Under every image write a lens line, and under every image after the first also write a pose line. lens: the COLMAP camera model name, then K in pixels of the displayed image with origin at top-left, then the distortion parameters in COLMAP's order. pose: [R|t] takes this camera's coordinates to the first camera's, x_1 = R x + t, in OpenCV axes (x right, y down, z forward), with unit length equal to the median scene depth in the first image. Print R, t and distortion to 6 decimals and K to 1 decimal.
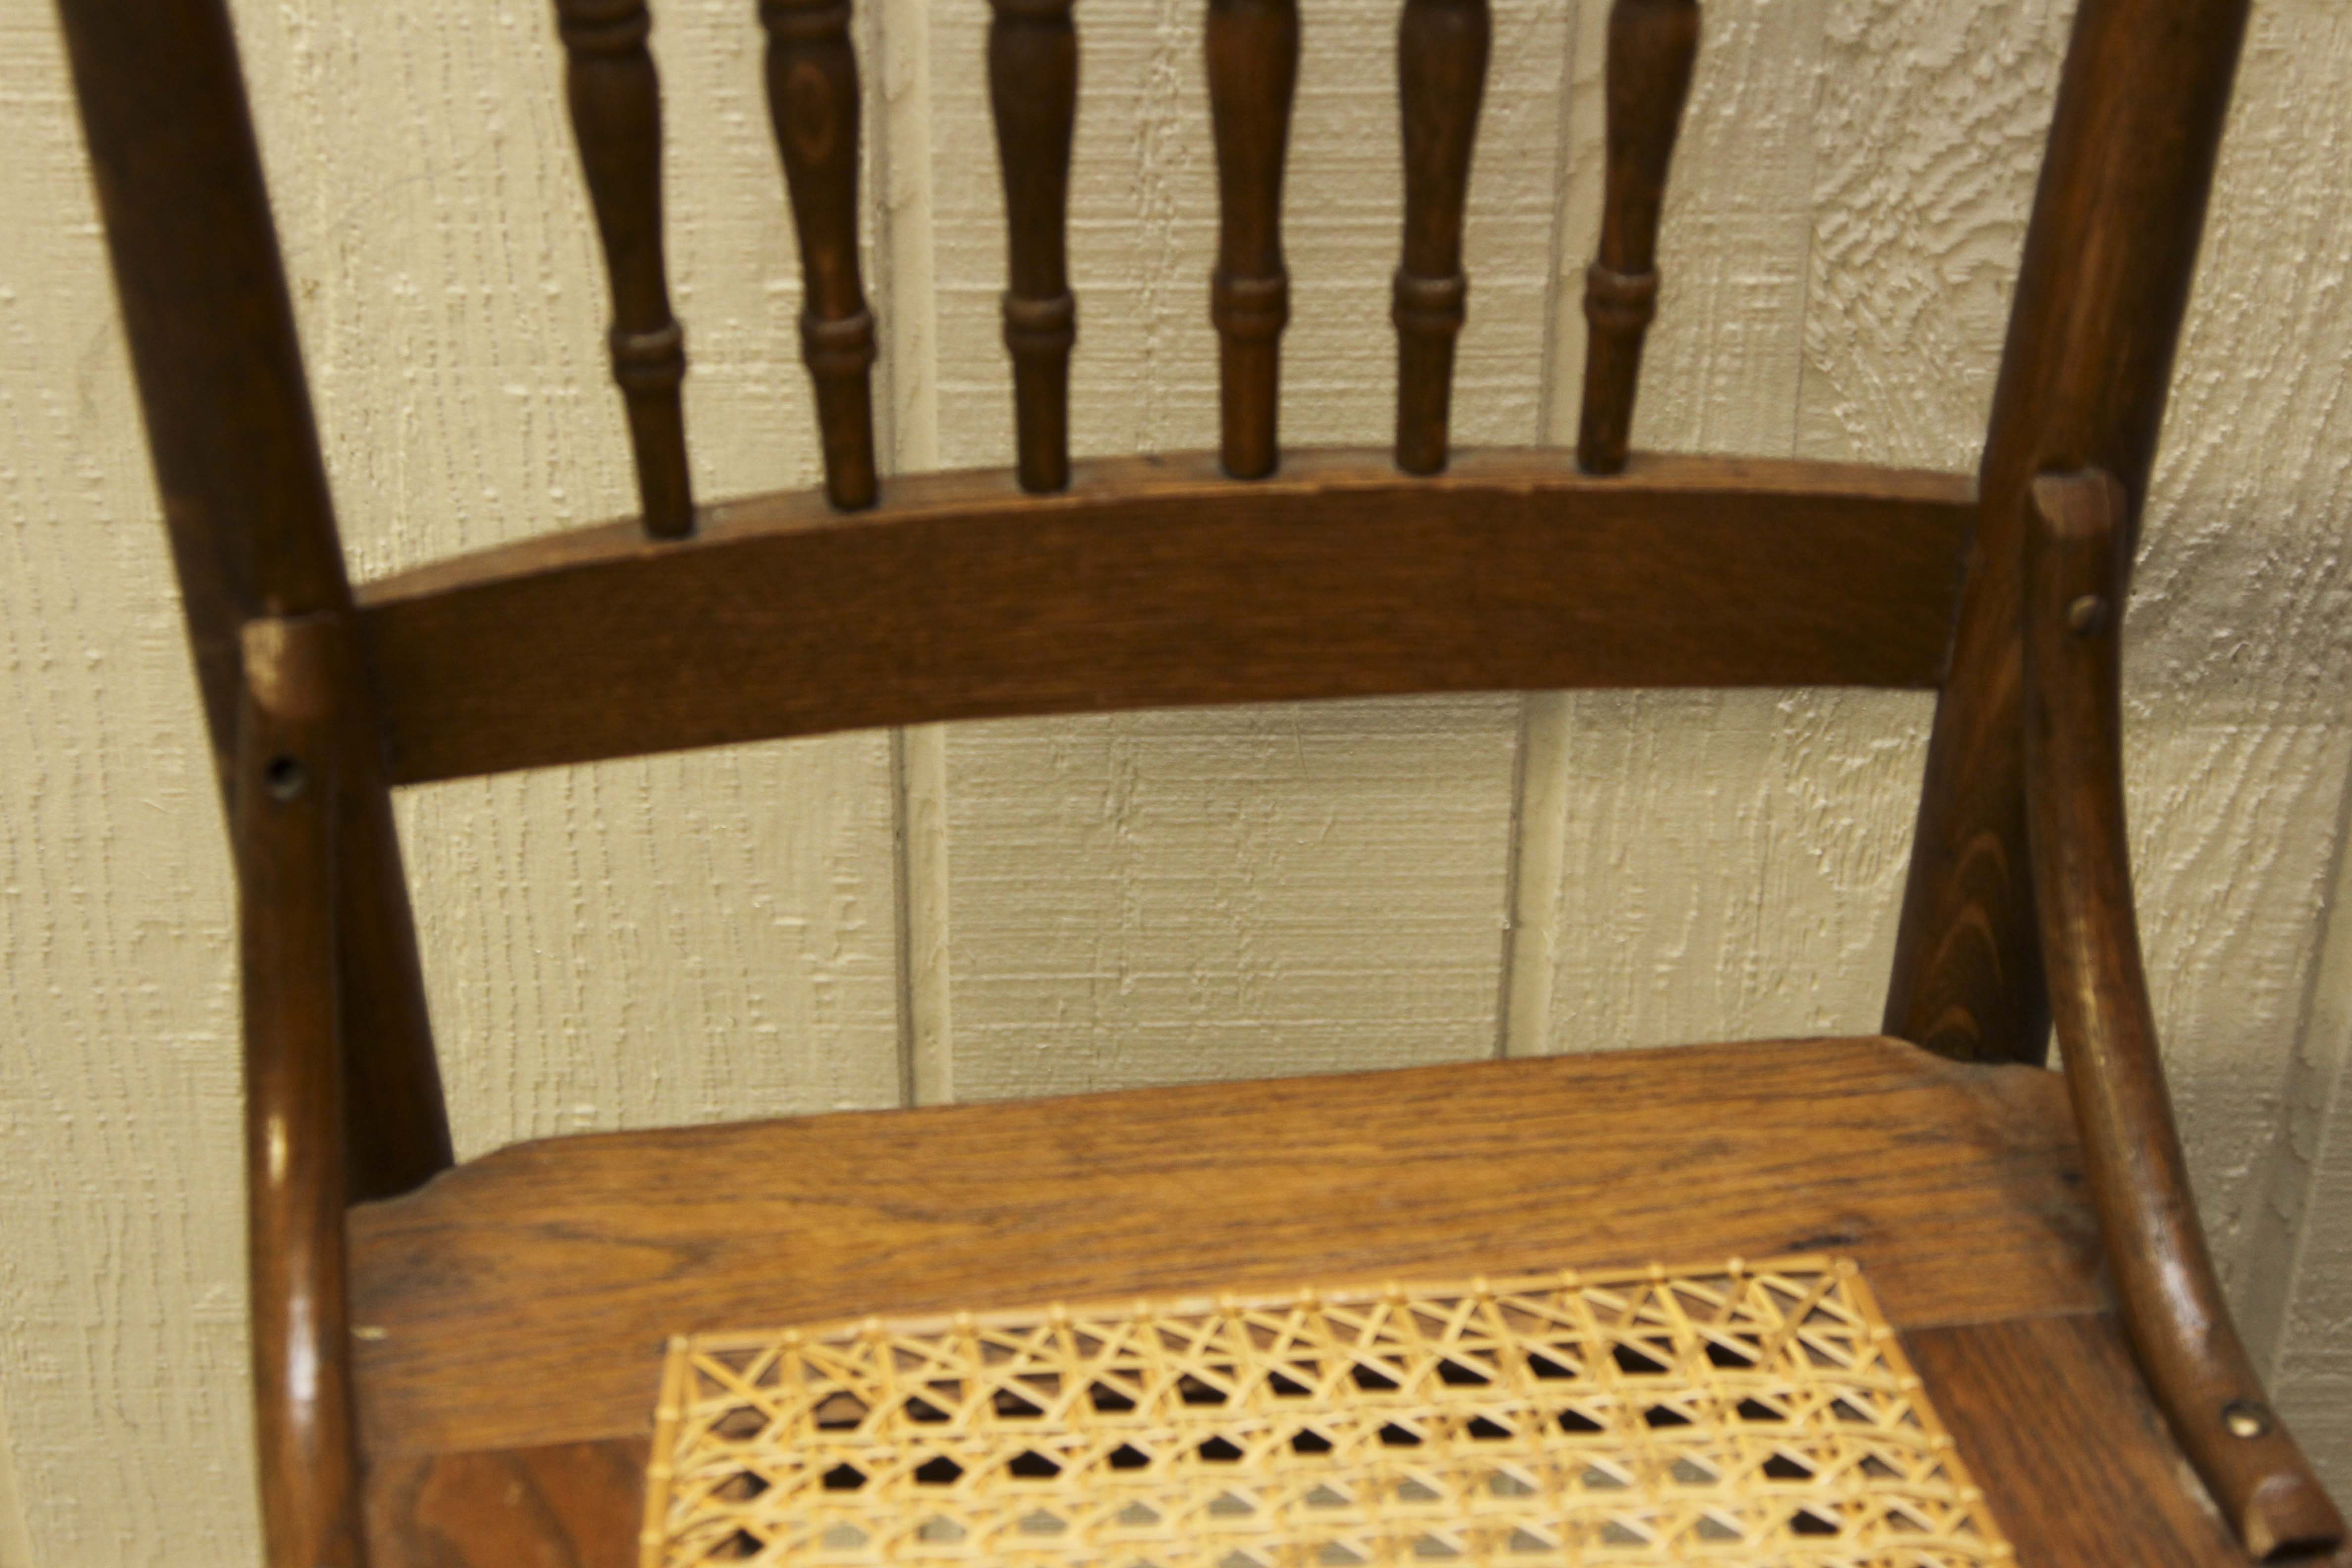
lens RADIAL K [[5343.2, 0, 1197.8], [0, 5343.2, 795.7], [0, 0, 1]] dist [0.137037, 0.000000]
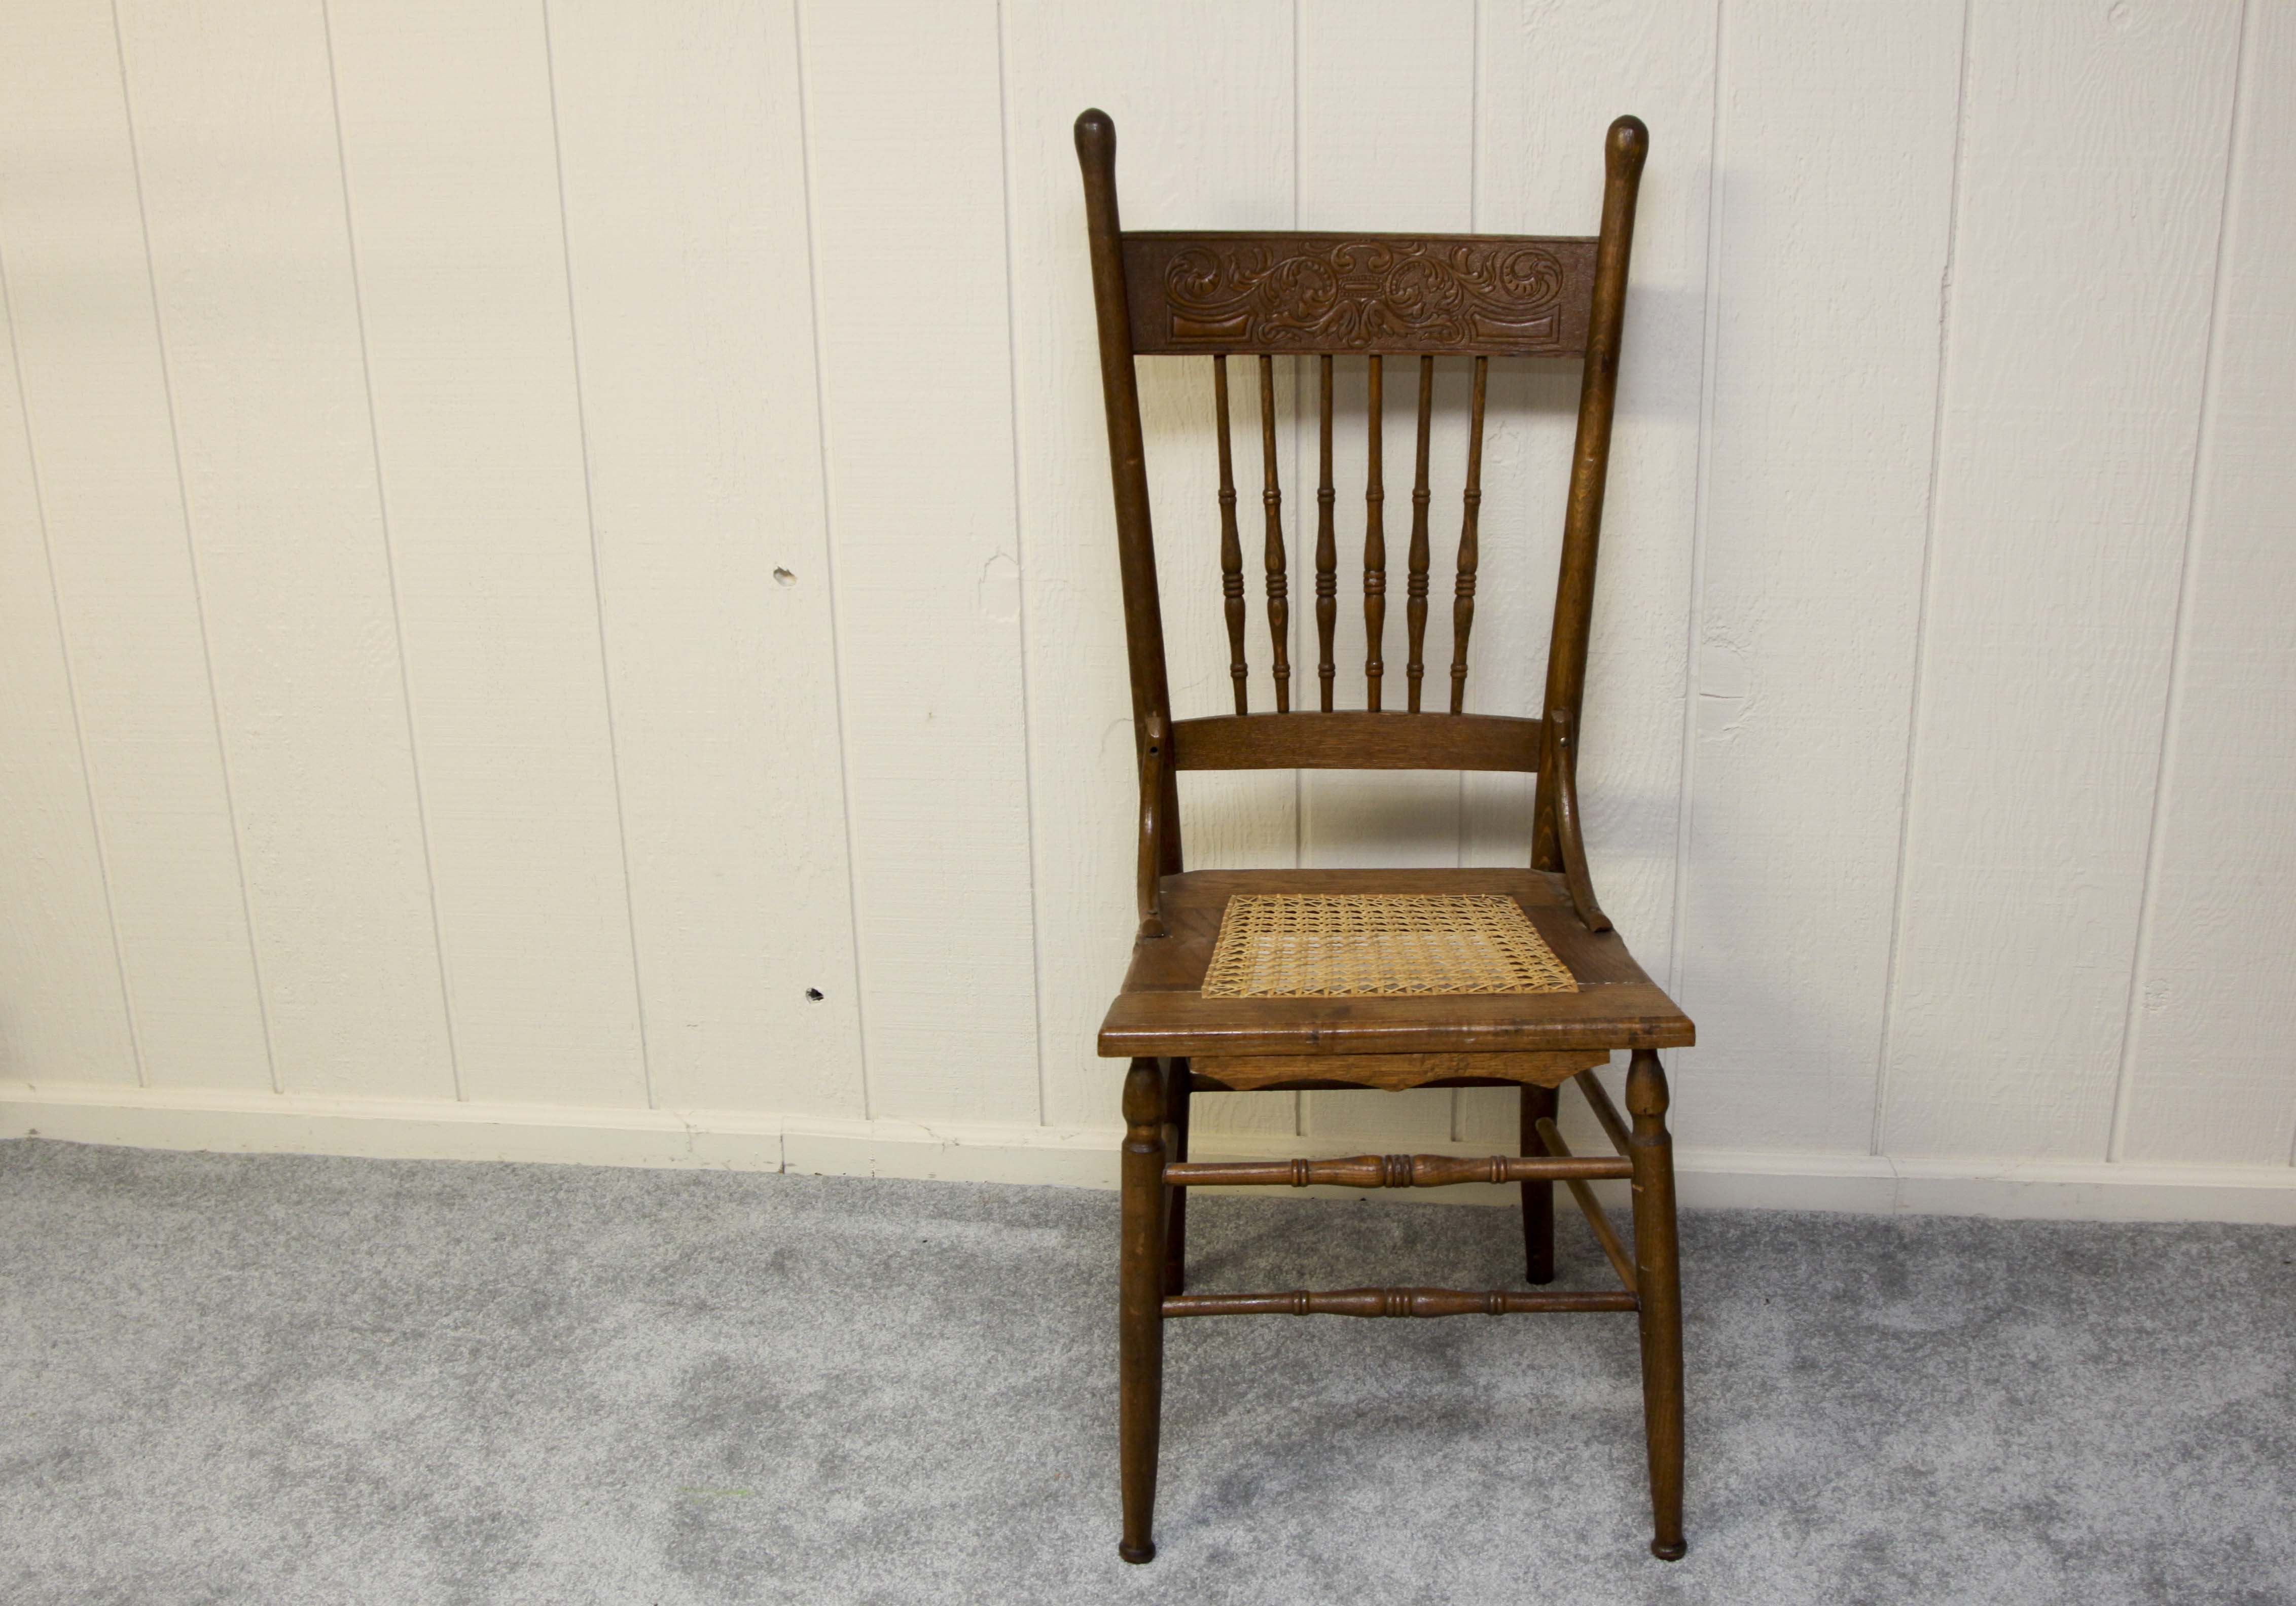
lens RADIAL K [[2650.5, 0, 1230.6], [0, 2650.5, 796.4], [0, 0, 1]] dist [-0.108286, 0.000000]
pose [[0.993083, 0.019490, -0.115788, 0.146409], [-0.056503, 0.943767, -0.325748, 0.723585], [0.102928, 0.330037, 0.938340, -1.028927]]
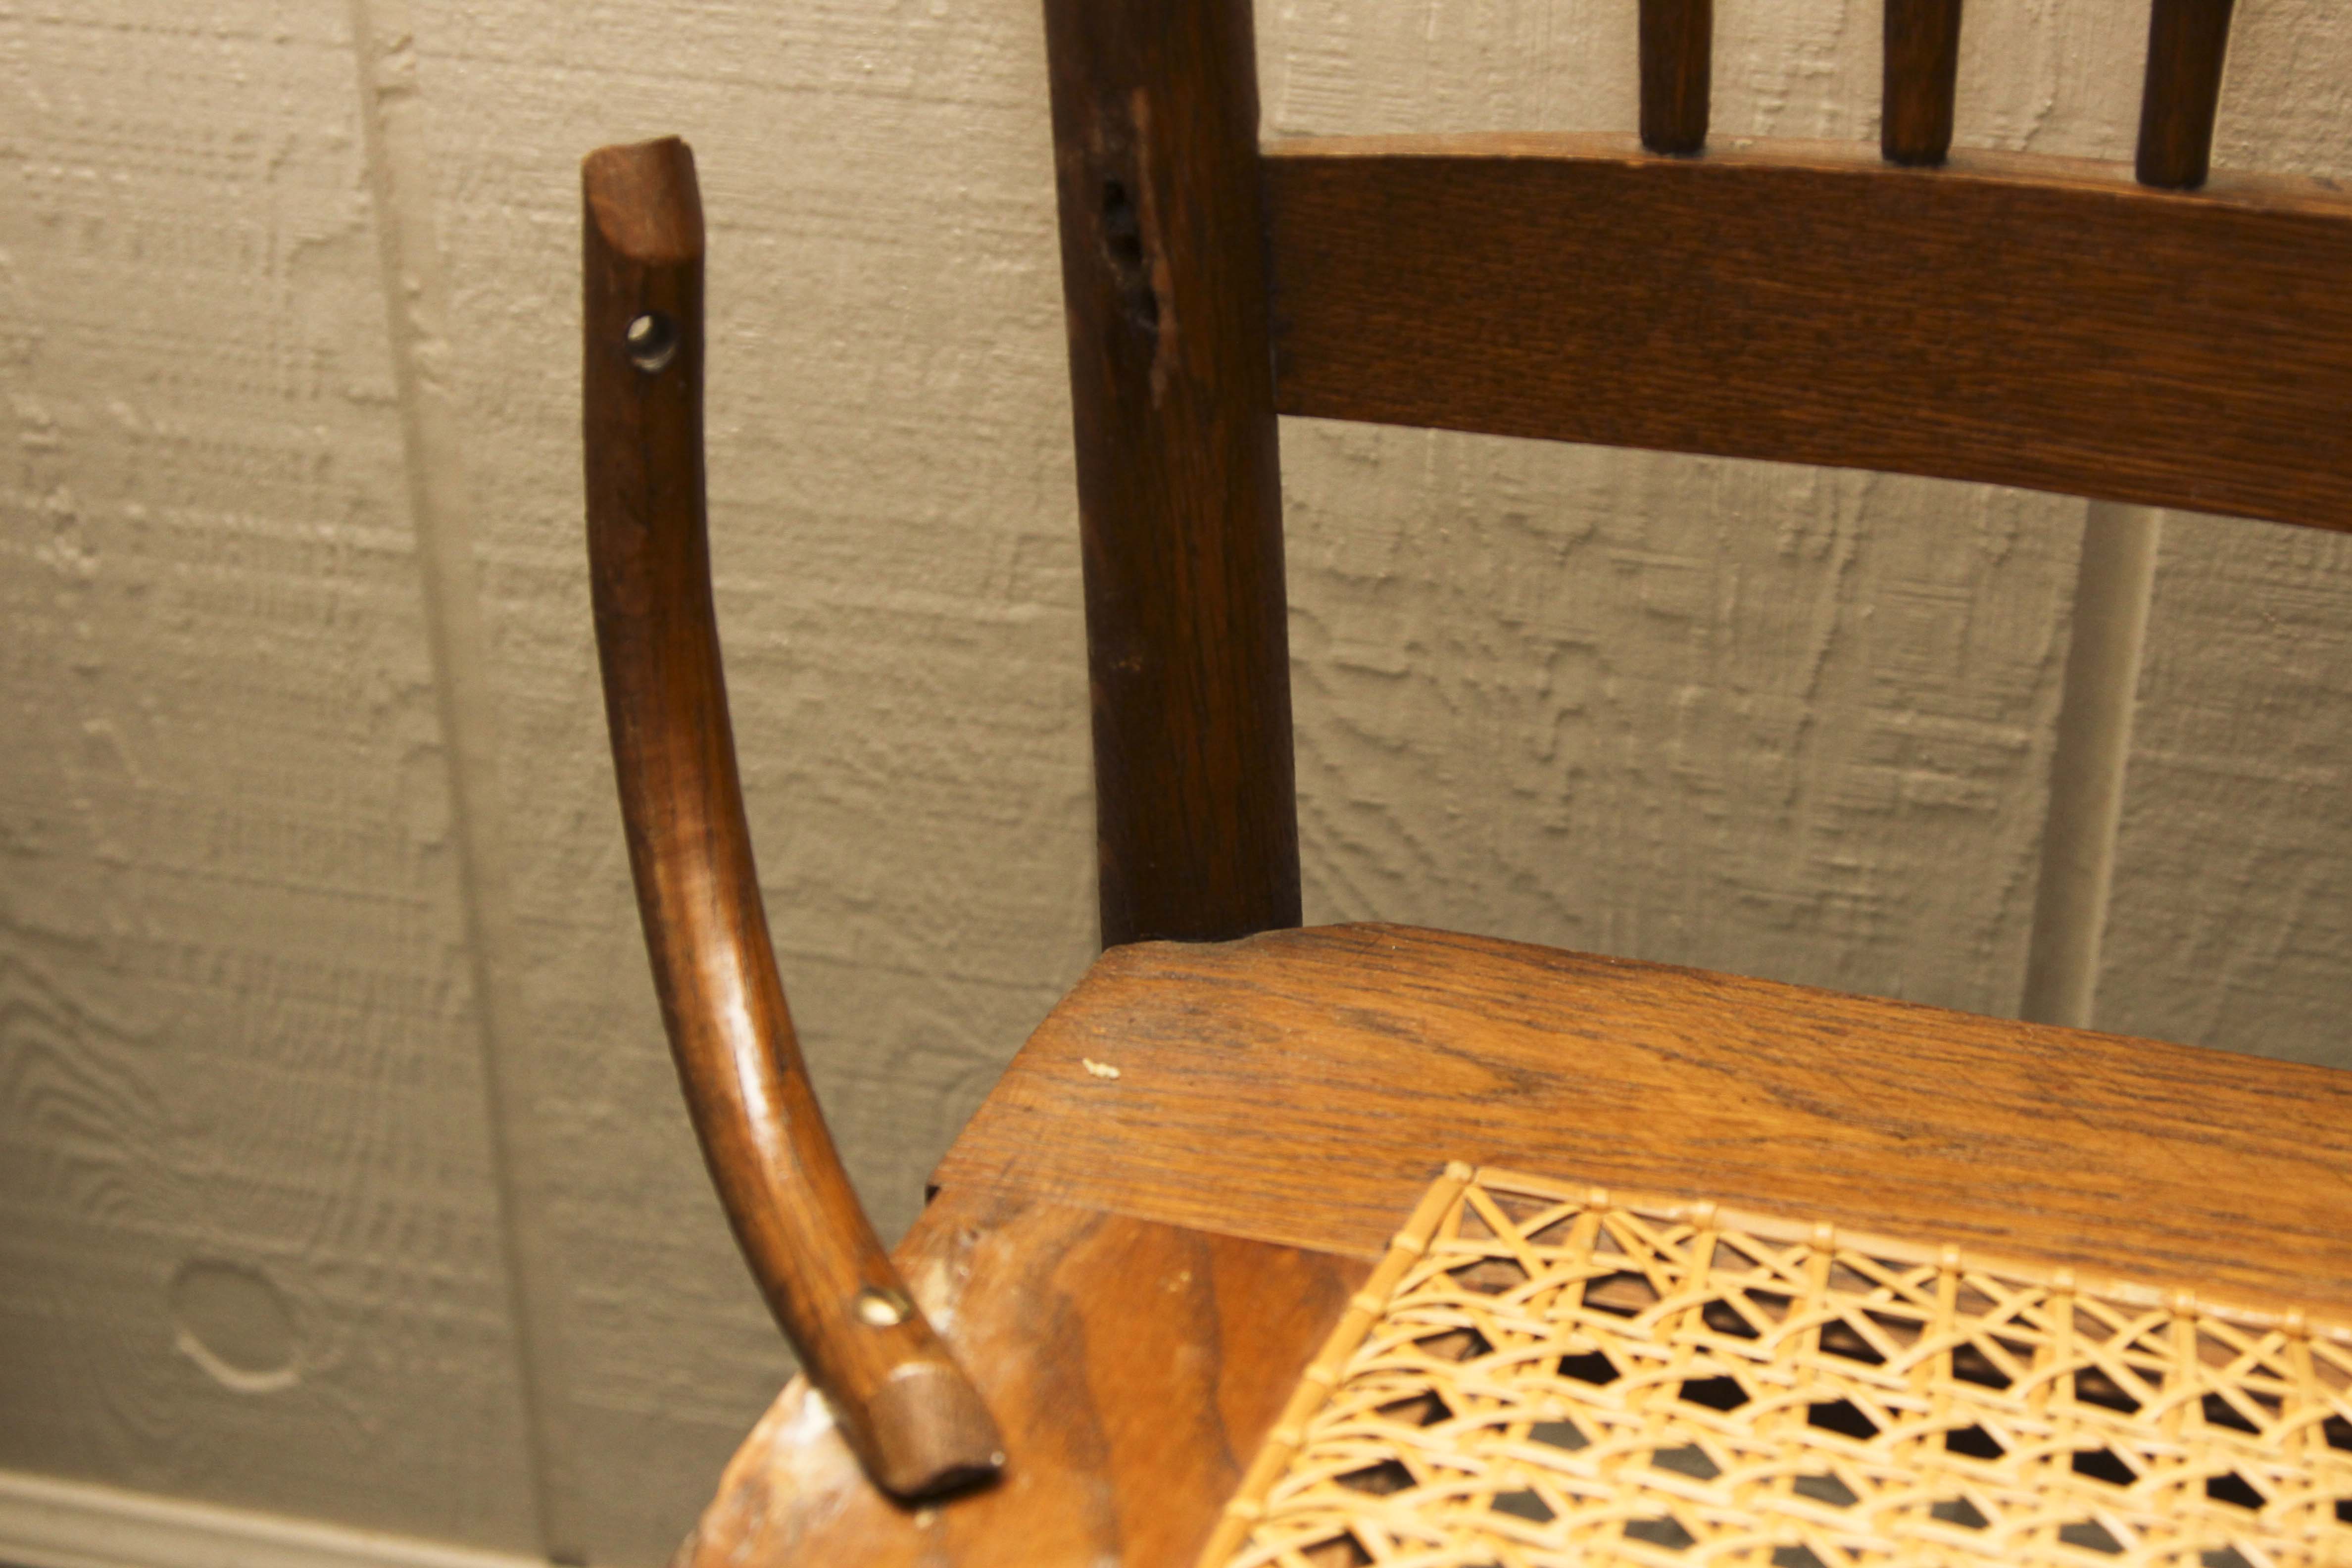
lens RADIAL K [[4051.4, 0, 1188.1], [0, 4051.4, 785.7], [0, 0, 1]] dist [-0.000821, 0.000000]
pose [[0.915120, 0.196589, -0.352007, 0.063634], [-0.235985, 0.969064, -0.072292, 0.100242], [0.326906, 0.149224, 0.933201, 0.432293]]
